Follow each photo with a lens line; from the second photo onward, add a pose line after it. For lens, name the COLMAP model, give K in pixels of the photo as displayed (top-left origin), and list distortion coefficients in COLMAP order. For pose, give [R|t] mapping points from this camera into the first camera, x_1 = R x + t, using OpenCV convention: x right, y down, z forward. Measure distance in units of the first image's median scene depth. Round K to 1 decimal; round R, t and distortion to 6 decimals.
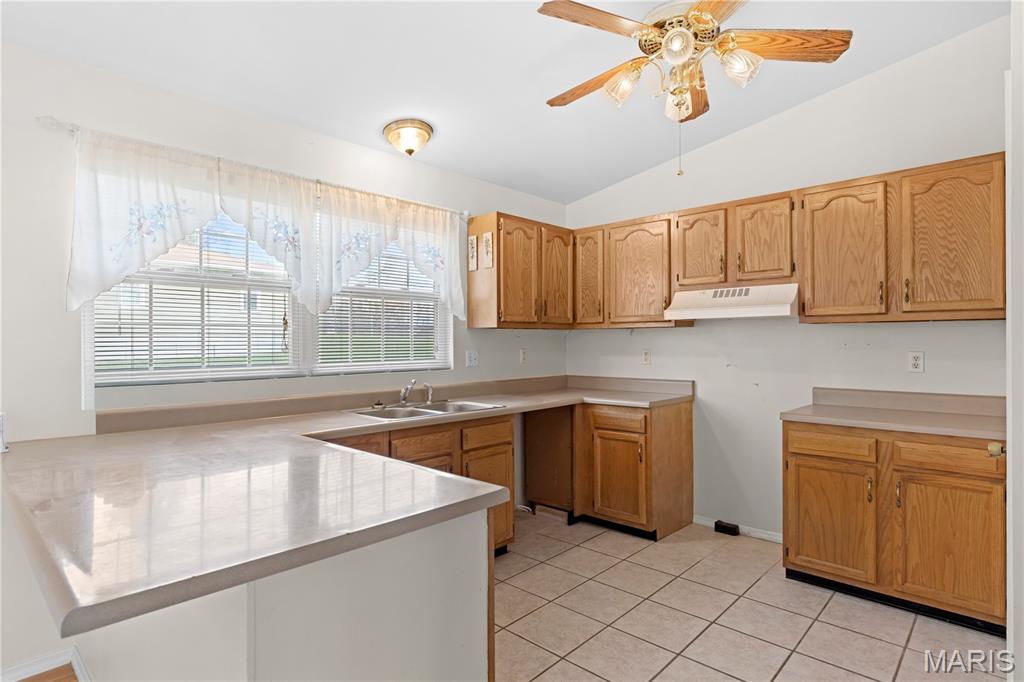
lens RADIAL K [[543.4, 0, 518.6], [0, 543.4, 337.7], [0, 0, 1]] dist [-0.000256, -0.000370]
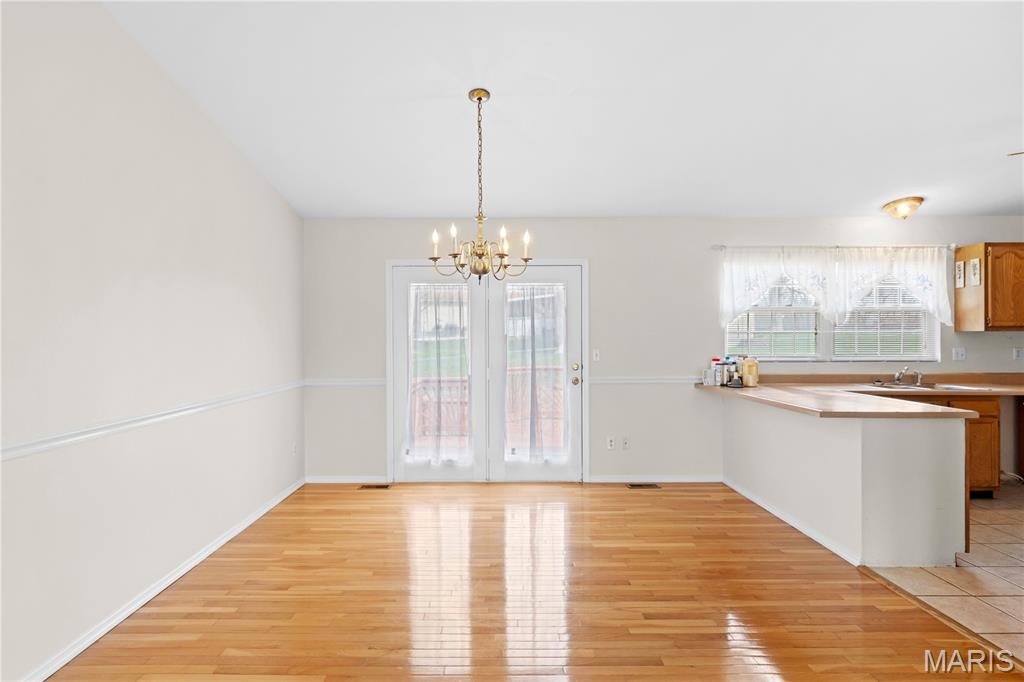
lens RADIAL K [[500.3, 0, 513.3], [0, 500.3, 338.3], [0, 0, 1]] dist [0.000449, 0.000967]
pose [[0.683732, 0.002959, -0.729727, 0.066595], [0.002990, 0.999972, 0.006856, -0.013630], [0.729727, -0.006870, 0.683704, -0.671123]]
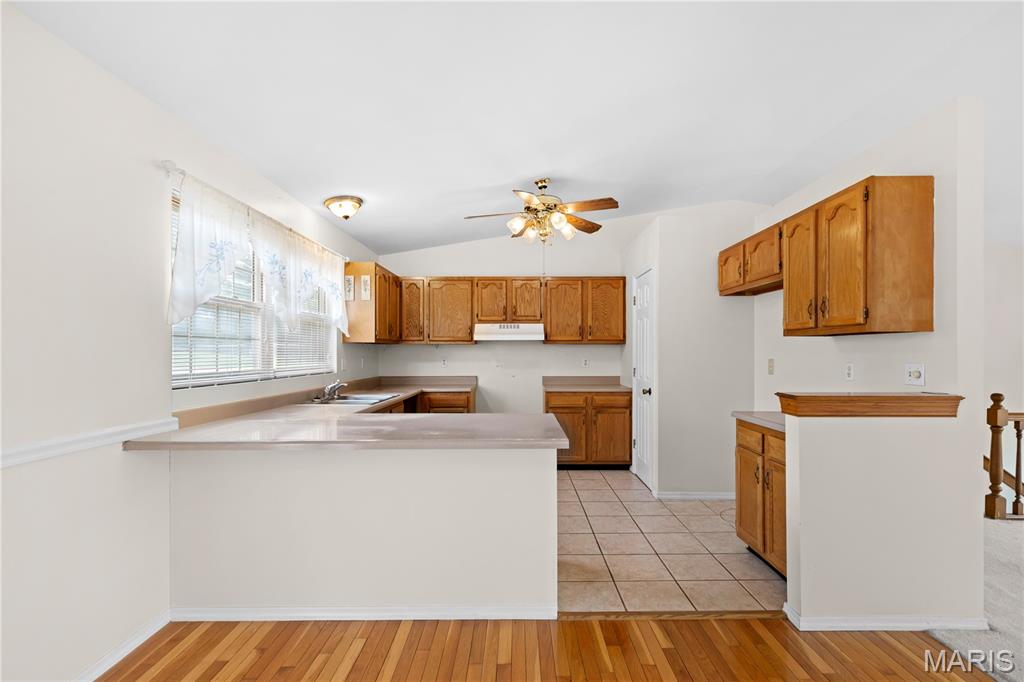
lens RADIAL K [[455.9, 0, 512.6], [0, 455.9, 347.1], [0, 0, 1]] dist [0.001397, 0.000267]
pose [[0.747508, 0.012771, 0.664130, -0.582042], [-0.007100, 0.999912, -0.011237, 0.004297], [-0.664215, 0.003684, 0.747533, -0.149404]]
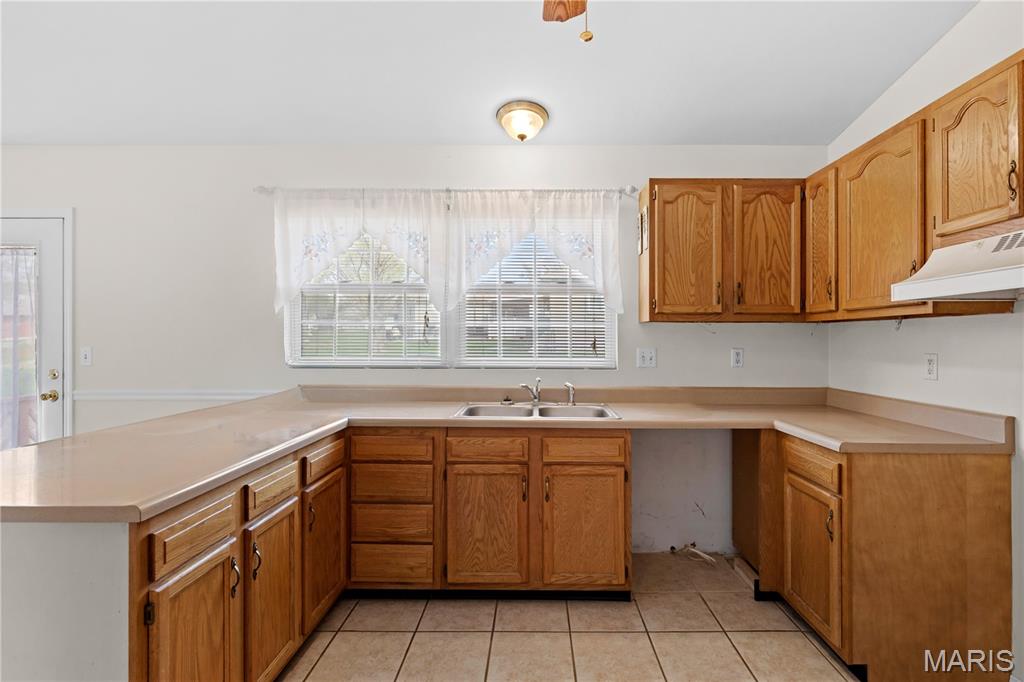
lens RADIAL K [[491.8, 0, 511.2], [0, 491.8, 335.9], [0, 0, 1]] dist [0.000628, 0.000115]
pose [[0.676126, 0.002596, -0.736781, 0.371572], [-0.001753, 0.999997, 0.001914, 0.002417], [0.736784, -0.000003, 0.676129, 0.357996]]
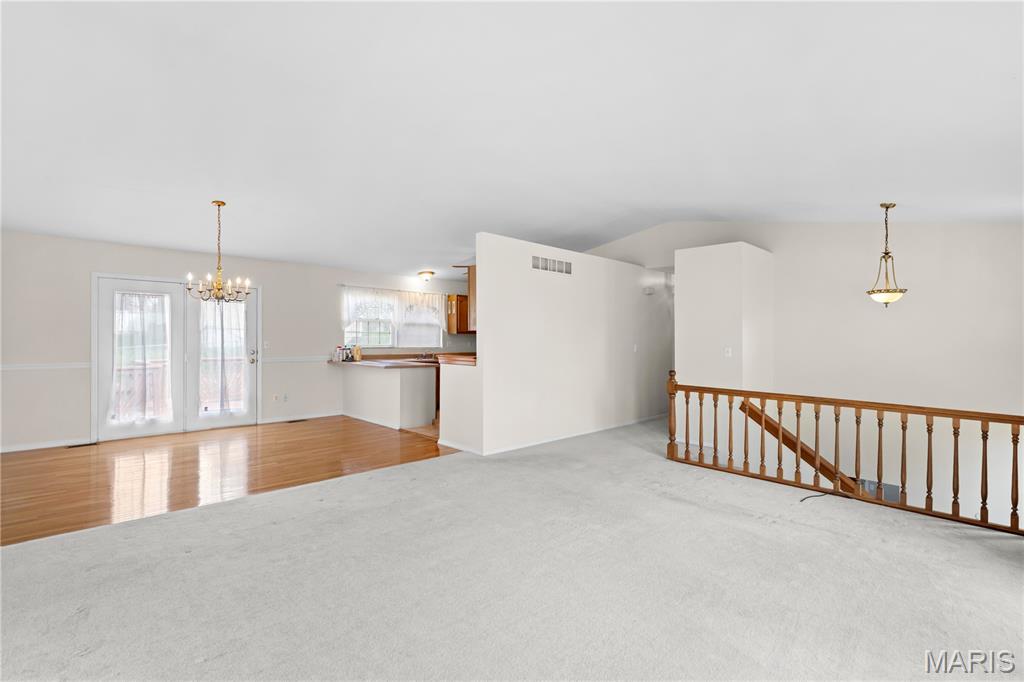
lens RADIAL K [[455.9, 0, 512.6], [0, 455.9, 347.1], [0, 0, 1]] dist [0.001397, 0.000267]
pose [[0.998591, 0.015626, -0.050711, 0.403673], [-0.014340, 0.999569, 0.025618, -0.014791], [0.051090, -0.024854, 0.998385, -1.505463]]
